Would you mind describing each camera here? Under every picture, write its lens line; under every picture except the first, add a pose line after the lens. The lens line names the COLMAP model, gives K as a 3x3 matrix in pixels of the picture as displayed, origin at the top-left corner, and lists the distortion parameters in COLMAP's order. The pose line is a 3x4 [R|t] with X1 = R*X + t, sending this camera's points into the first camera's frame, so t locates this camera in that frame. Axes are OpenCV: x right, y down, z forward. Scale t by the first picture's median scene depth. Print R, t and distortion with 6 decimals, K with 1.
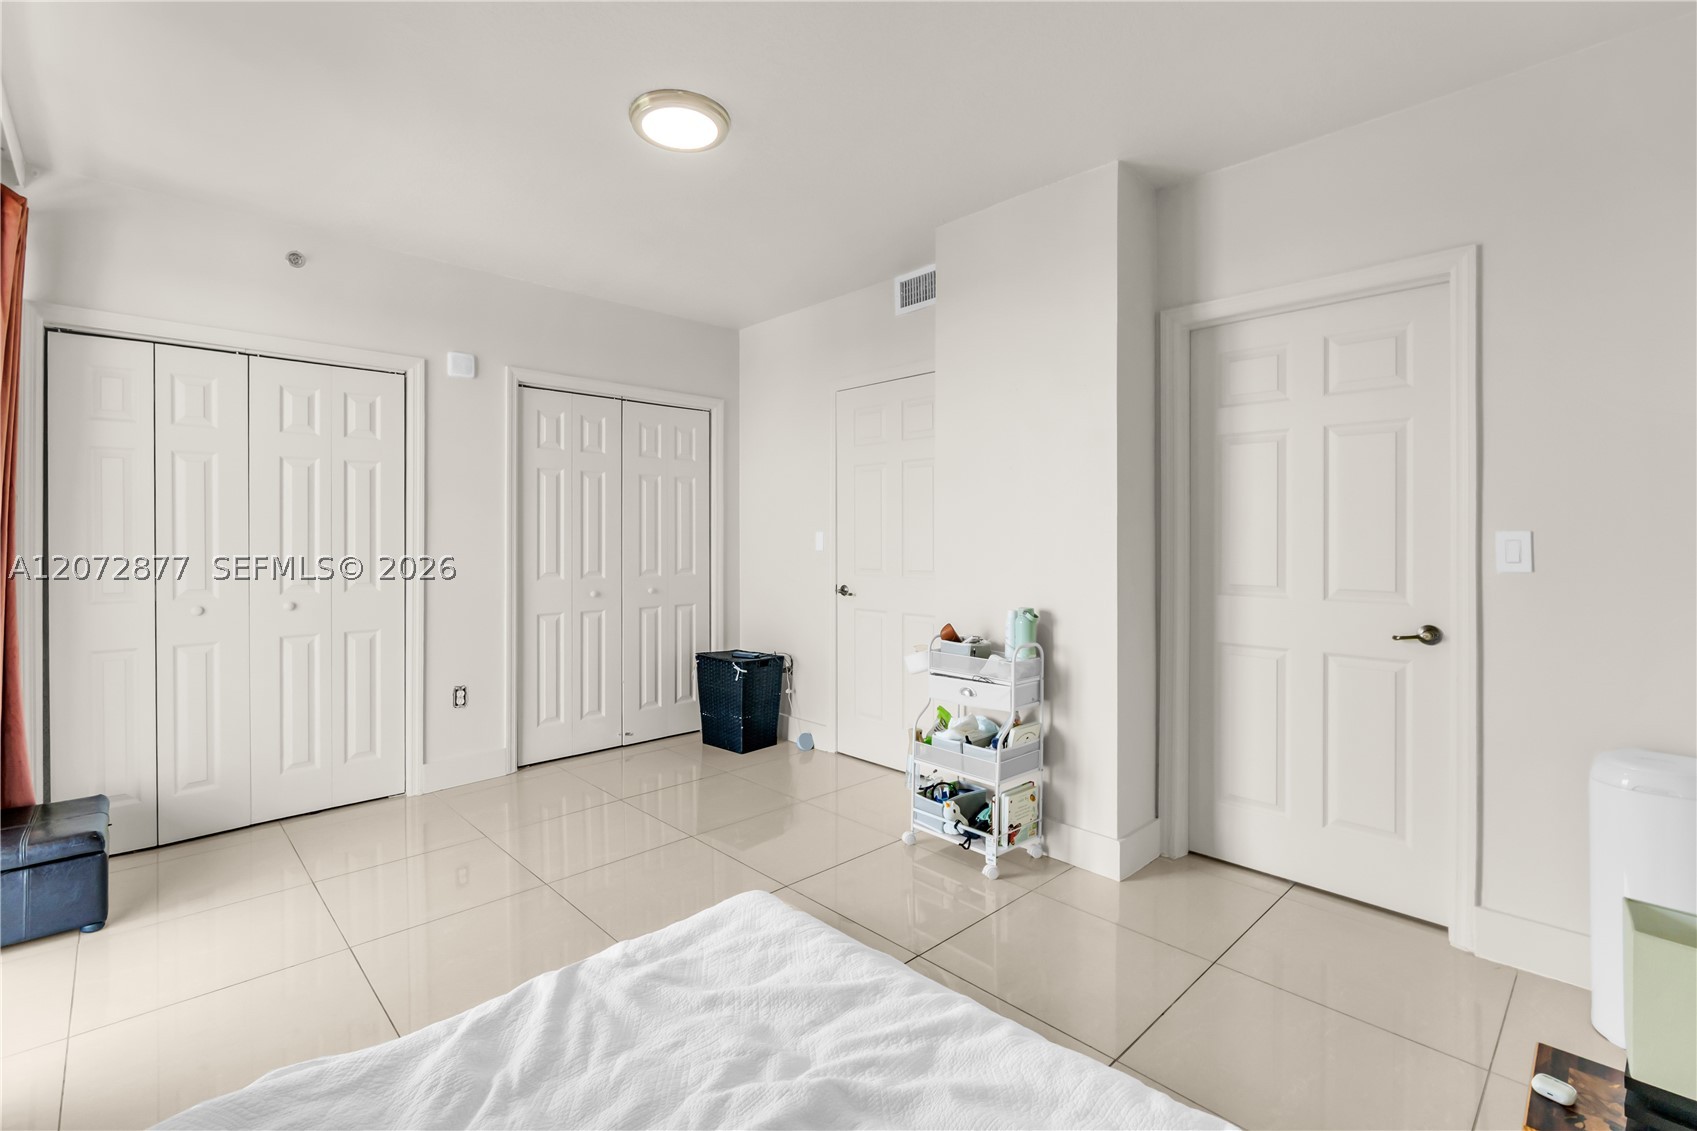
lens RADIAL K [[761.4, 0, 828.4], [0, 761.4, 537.6], [0, 0, 1]] dist [-0.008033, 0.001086]
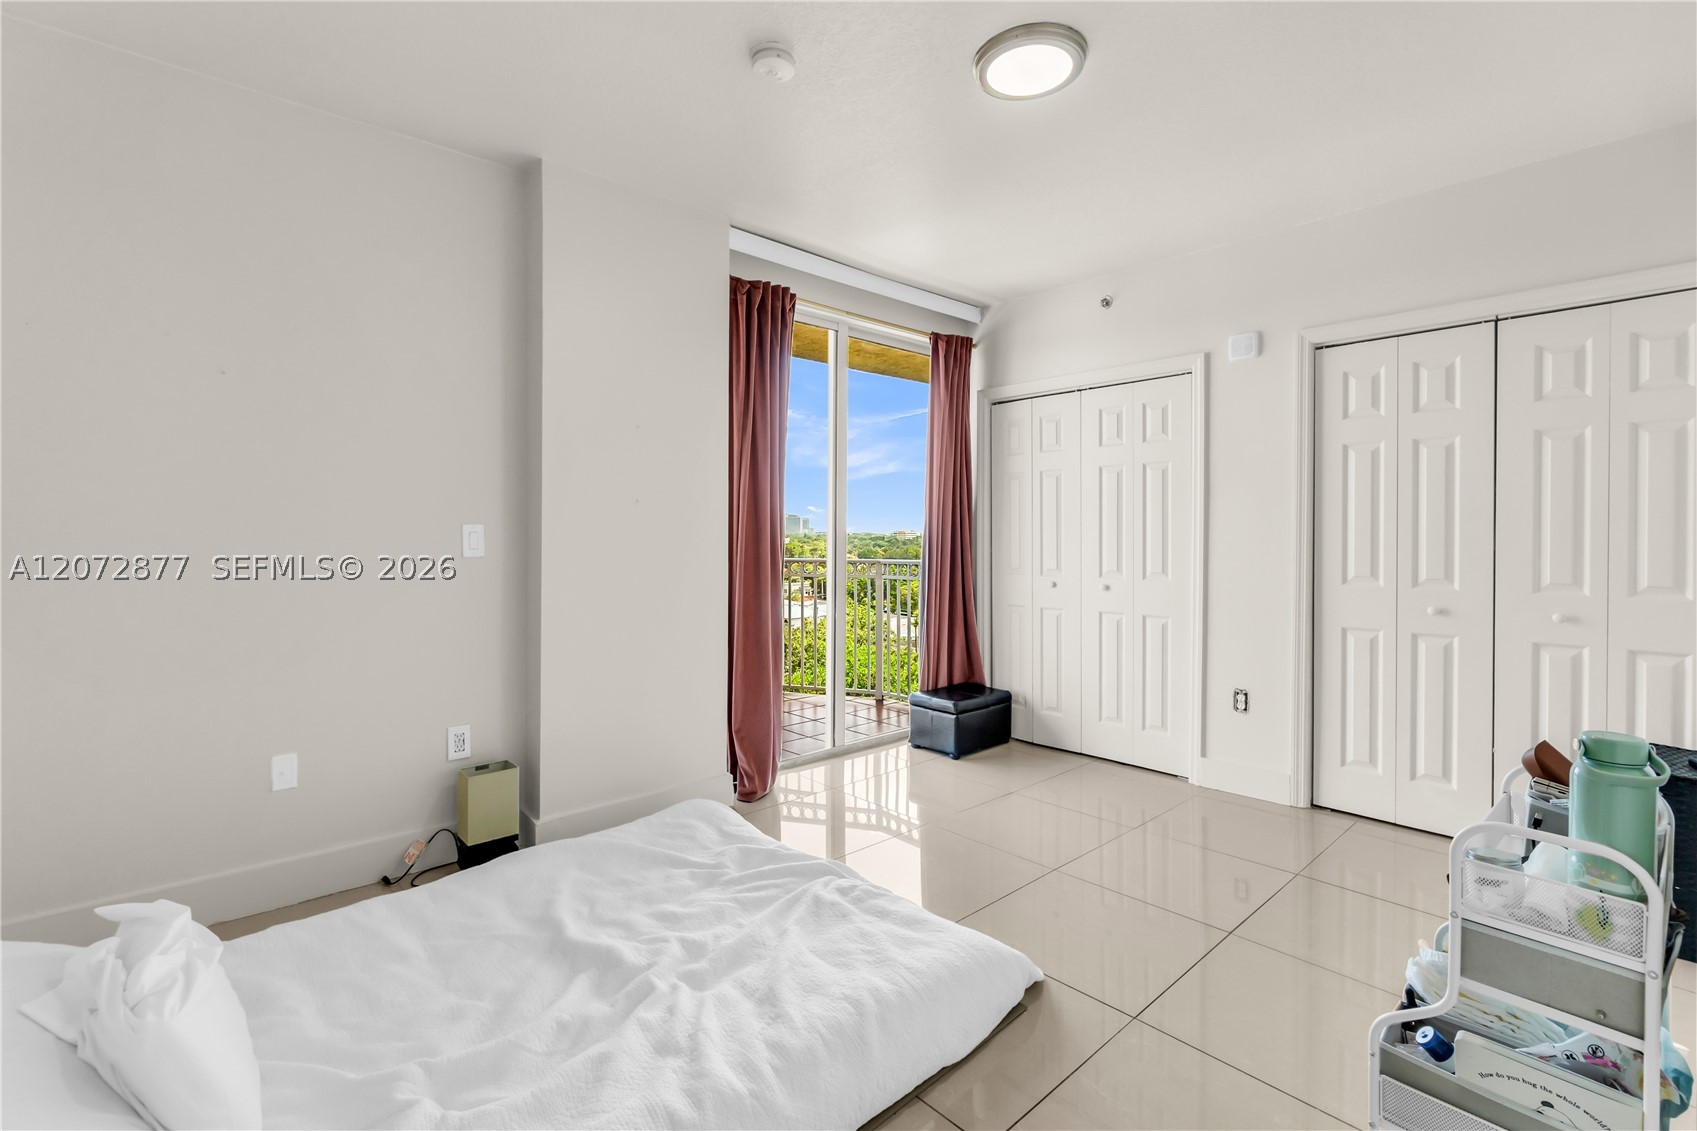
lens RADIAL K [[761.4, 0, 832.0], [0, 761.4, 537.3], [0, 0, 1]] dist [-0.008033, 0.001086]
pose [[-0.028167, 0.003683, -0.999596, 0.486831], [-0.003569, 0.999986, 0.003785, 0.005859], [0.999597, 0.003674, -0.028153, 0.543970]]
